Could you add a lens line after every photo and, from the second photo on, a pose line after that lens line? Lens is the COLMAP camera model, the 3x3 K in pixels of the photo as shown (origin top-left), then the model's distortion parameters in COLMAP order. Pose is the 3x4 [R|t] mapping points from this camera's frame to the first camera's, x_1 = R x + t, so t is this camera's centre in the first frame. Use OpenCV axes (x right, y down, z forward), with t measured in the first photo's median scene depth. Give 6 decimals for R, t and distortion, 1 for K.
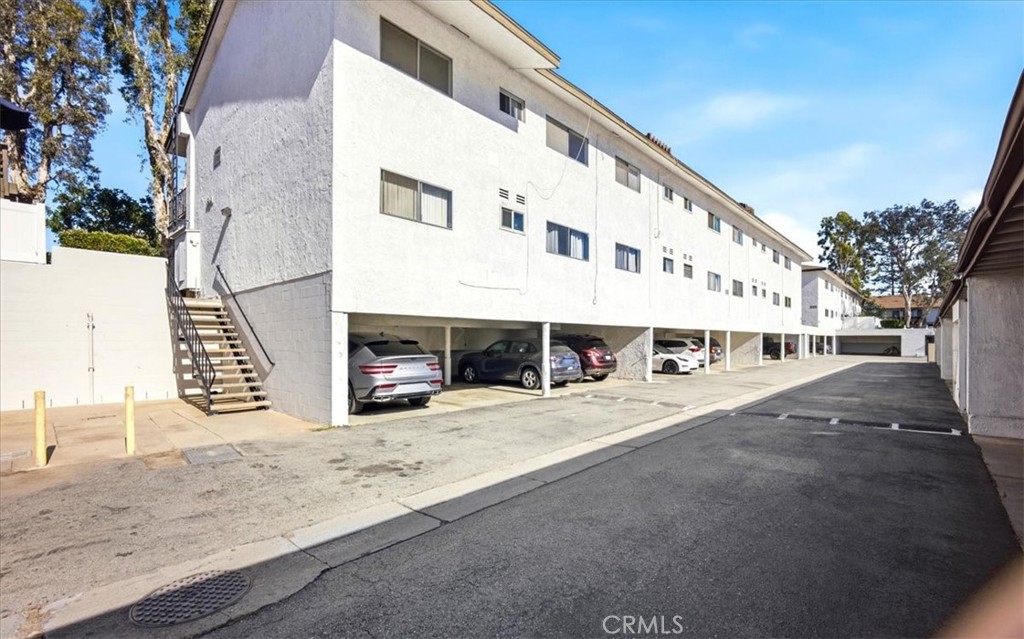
lens RADIAL K [[443.5, 0, 512.7], [0, 443.5, 340.0], [0, 0, 1]] dist [-0.009021, -0.000005]
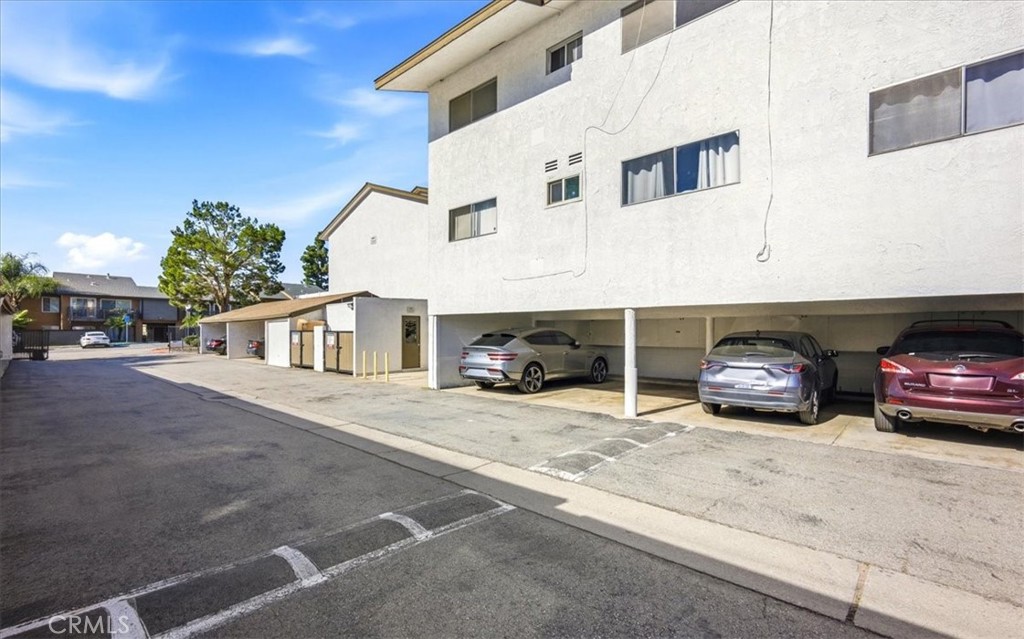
lens RADIAL K [[458.4, 0, 529.2], [0, 458.4, 330.4], [0, 0, 1]] dist [-0.000090, 0.000263]
pose [[0.018165, -0.008326, -0.999800, 0.727677], [-0.004221, 0.999956, -0.008404, 0.001586], [0.999826, 0.004373, 0.018130, 0.777254]]
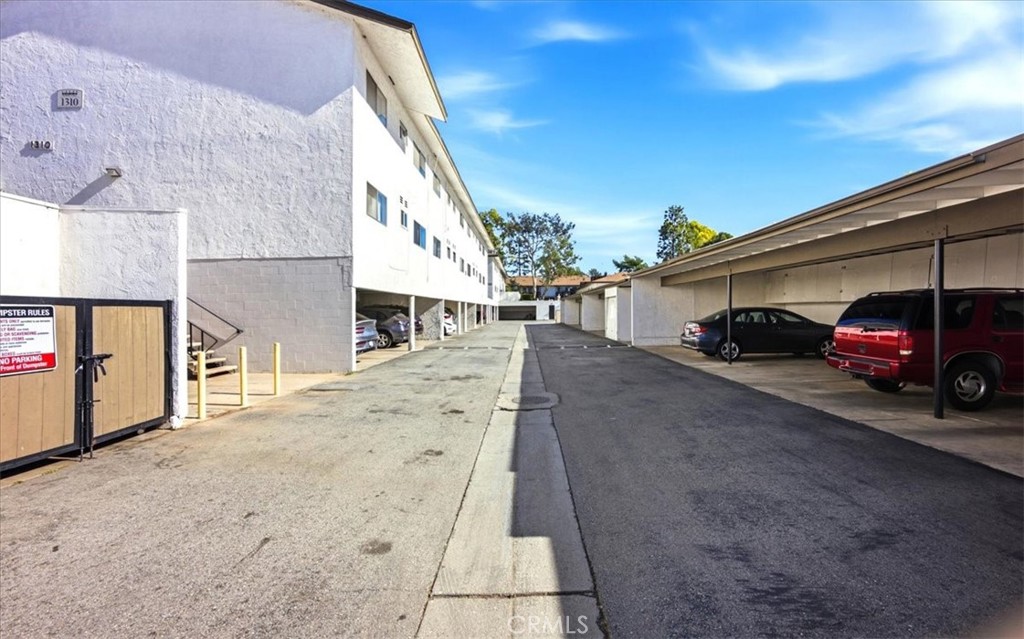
lens RADIAL K [[458.1, 0, 512.0], [0, 458.1, 319.5], [0, 0, 1]] dist [-0.000718, 0.000143]
pose [[0.749829, -0.022877, 0.661236, -0.575956], [0.011459, 0.999701, 0.021593, 0.006323], [-0.661533, -0.008614, 0.749867, -0.224037]]
